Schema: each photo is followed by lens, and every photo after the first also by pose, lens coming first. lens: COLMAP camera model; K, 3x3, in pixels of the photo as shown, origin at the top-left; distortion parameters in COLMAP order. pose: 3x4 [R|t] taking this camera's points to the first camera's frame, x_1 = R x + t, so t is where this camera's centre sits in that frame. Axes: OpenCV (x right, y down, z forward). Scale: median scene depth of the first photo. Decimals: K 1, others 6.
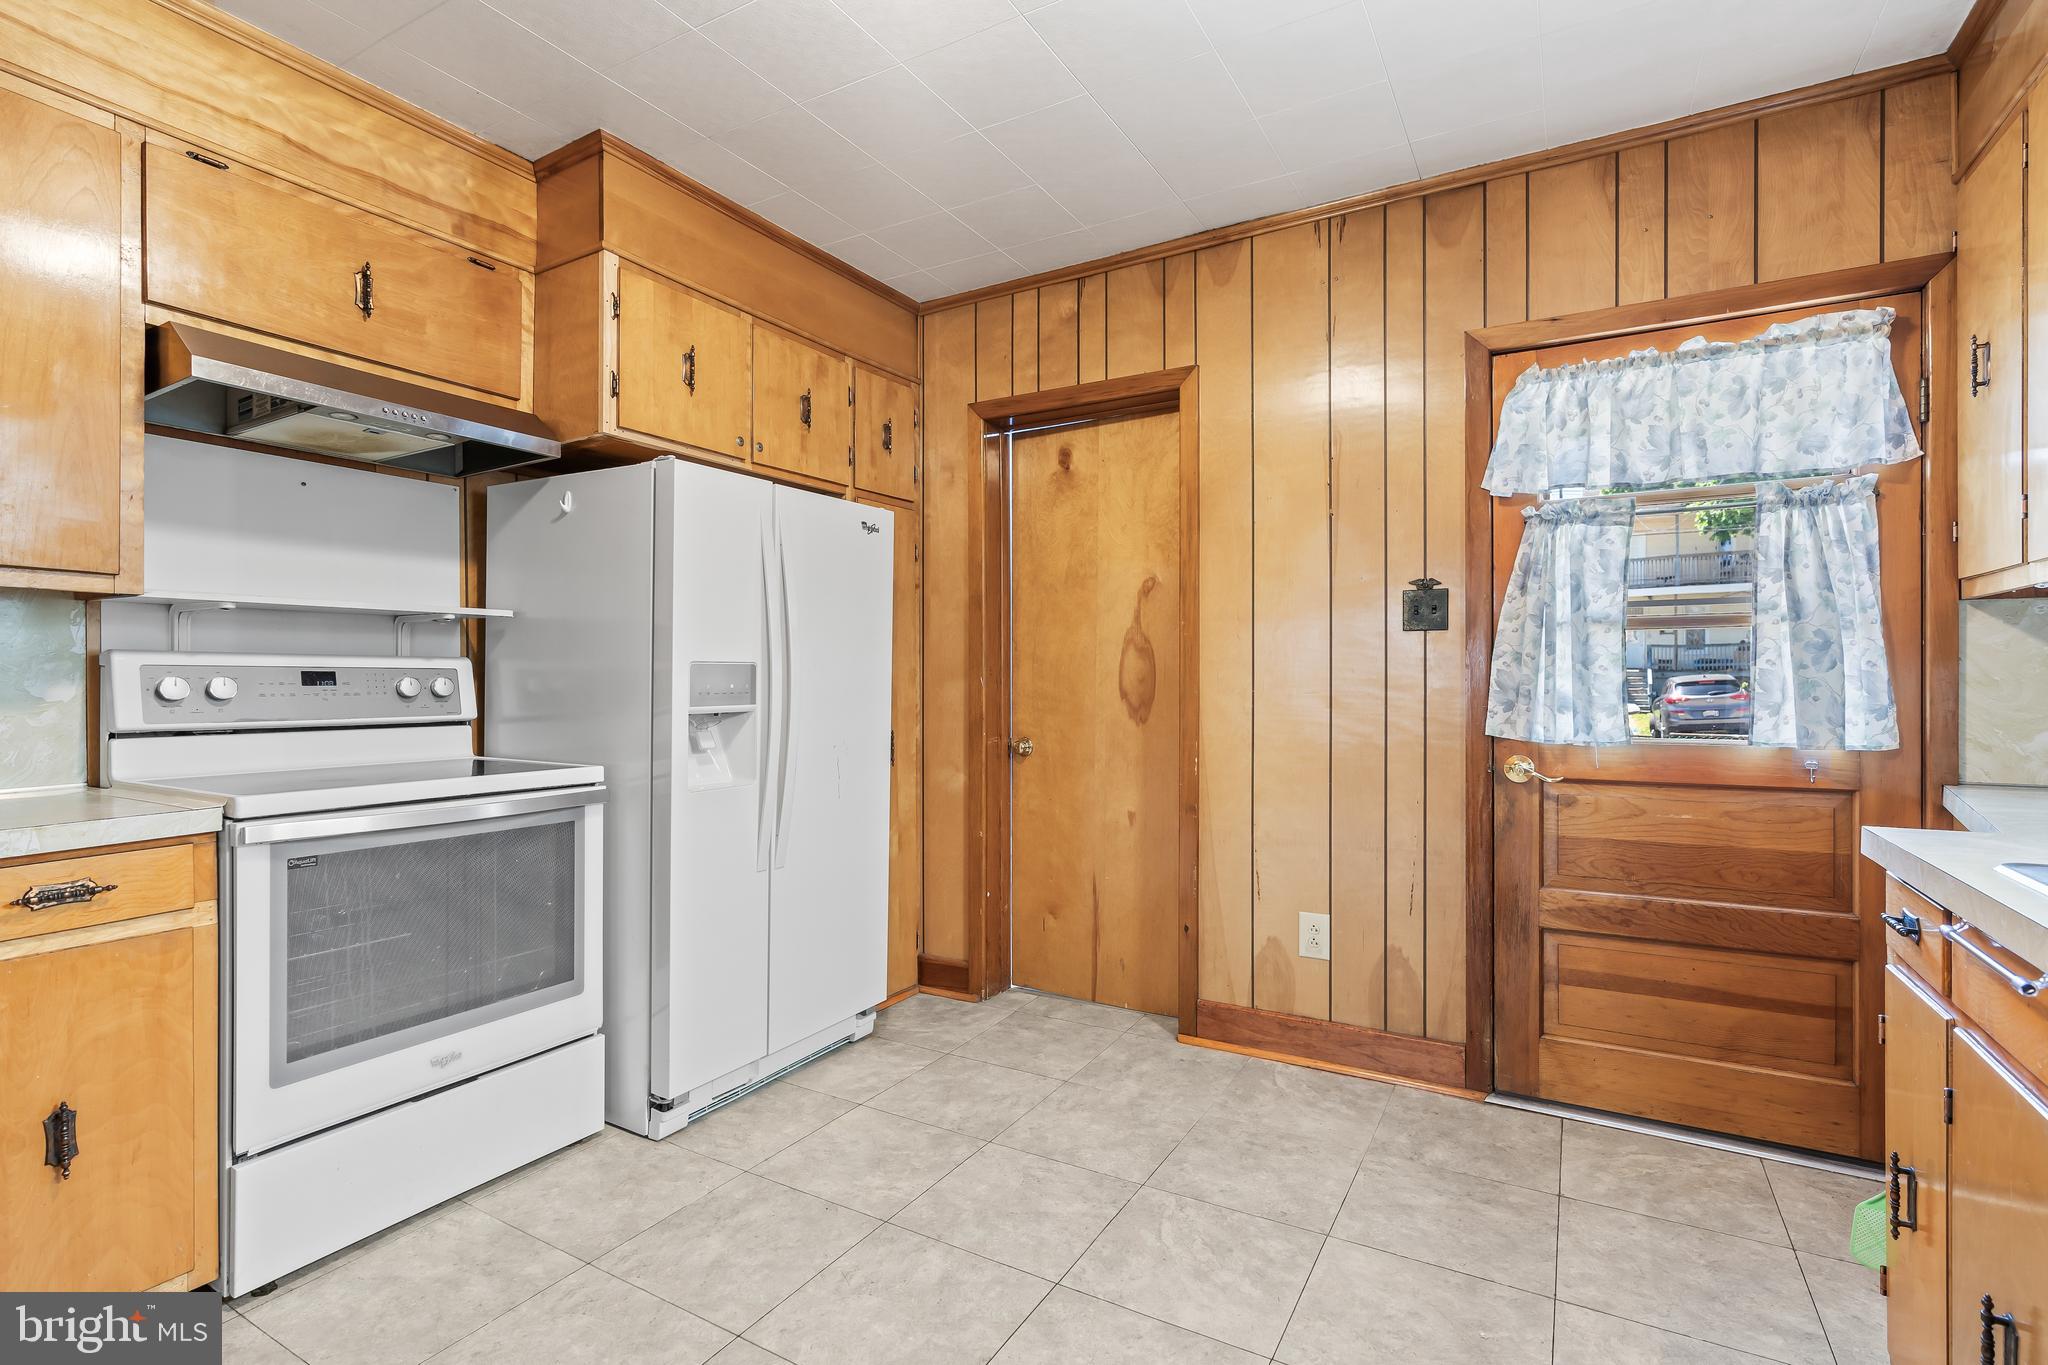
lens RADIAL K [[958.3, 0, 1026.3], [0, 958.3, 676.6], [0, 0, 1]] dist [-0.004885, -0.000001]
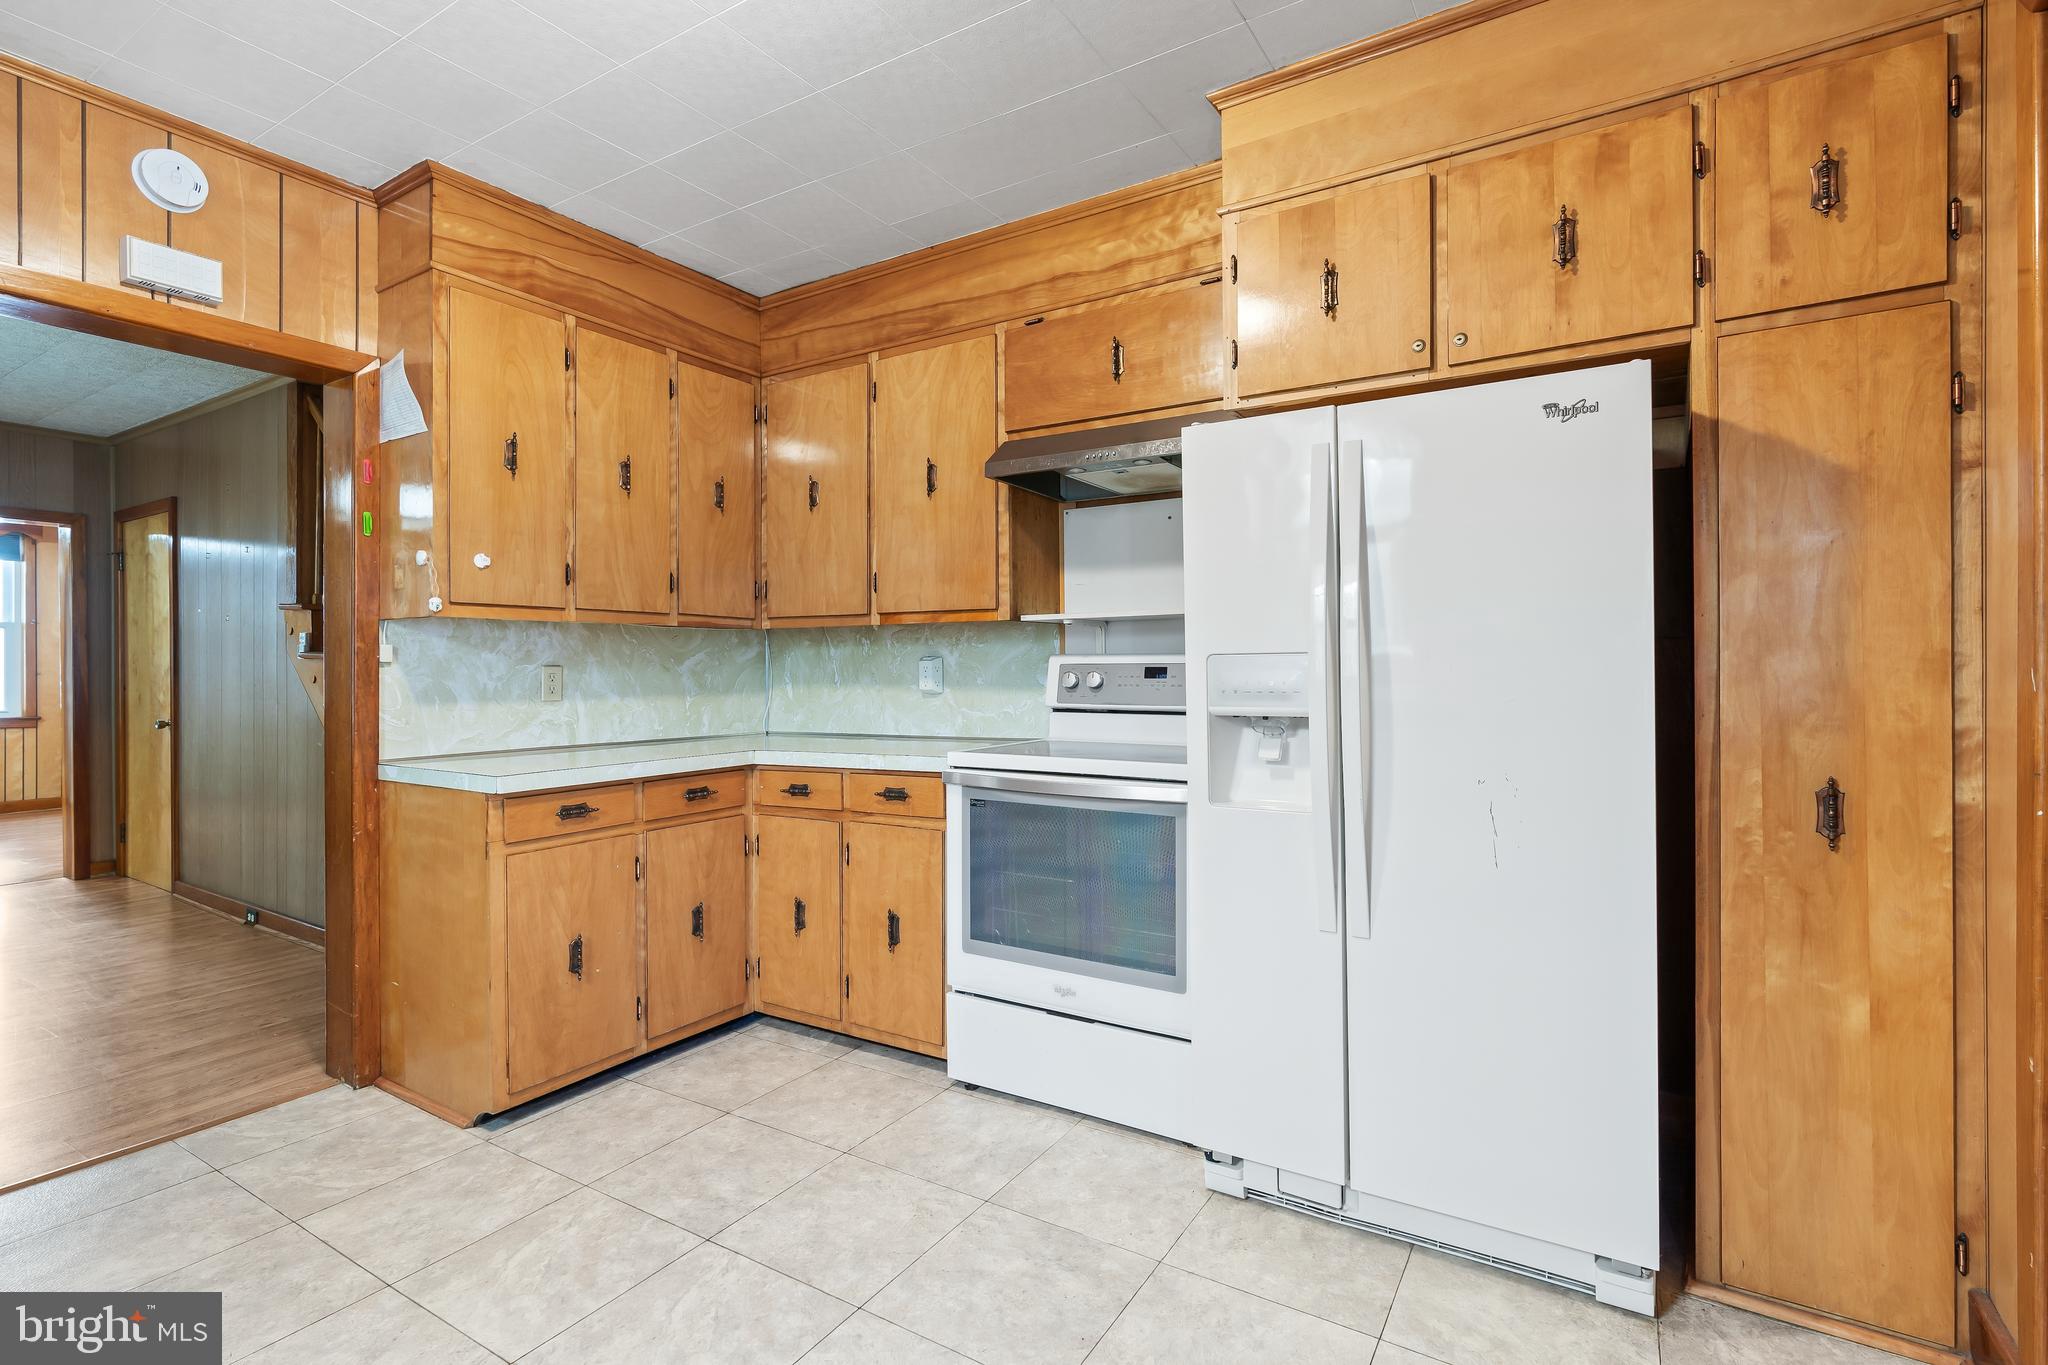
lens RADIAL K [[958.3, 0, 1026.3], [0, 958.3, 676.6], [0, 0, 1]] dist [-0.004885, -0.000001]
pose [[-0.027577, 0.007556, -0.999591, 0.496728], [0.005189, 0.999959, 0.007416, -0.002894], [0.999606, -0.004982, -0.027615, 0.827301]]
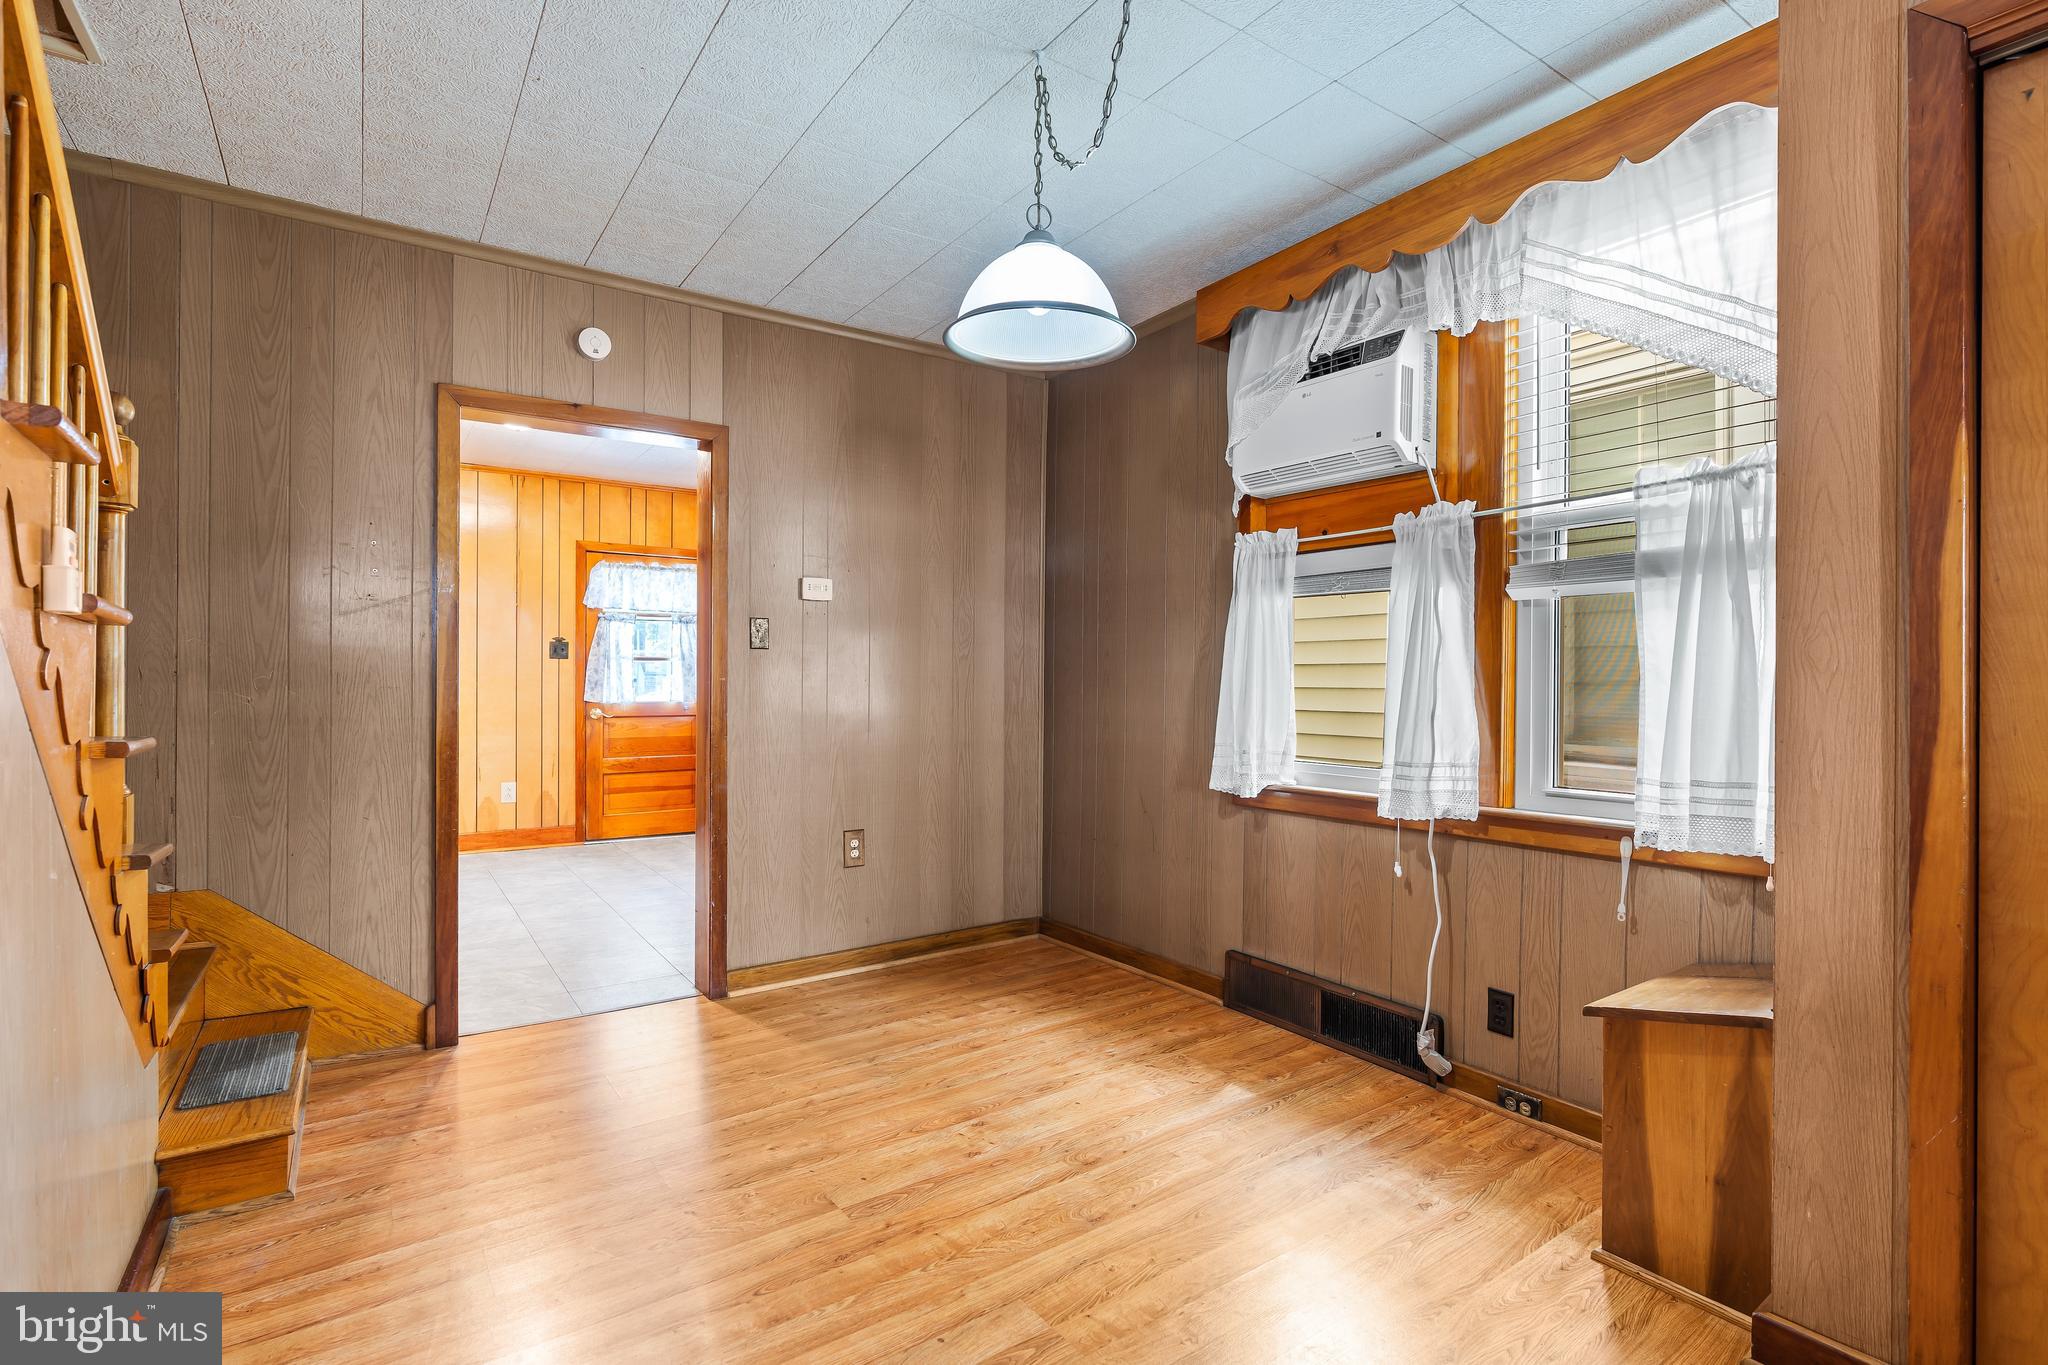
lens RADIAL K [[983.9, 0, 1024.0], [0, 983.9, 682.5], [0, 0, 1]] dist [0.002785, 0.000551]
pose [[0.431691, 0.000591, 0.902021, -1.439632], [-0.003742, 0.999992, 0.001135, 0.005261], [-0.902014, -0.003866, 0.431690, -1.239622]]
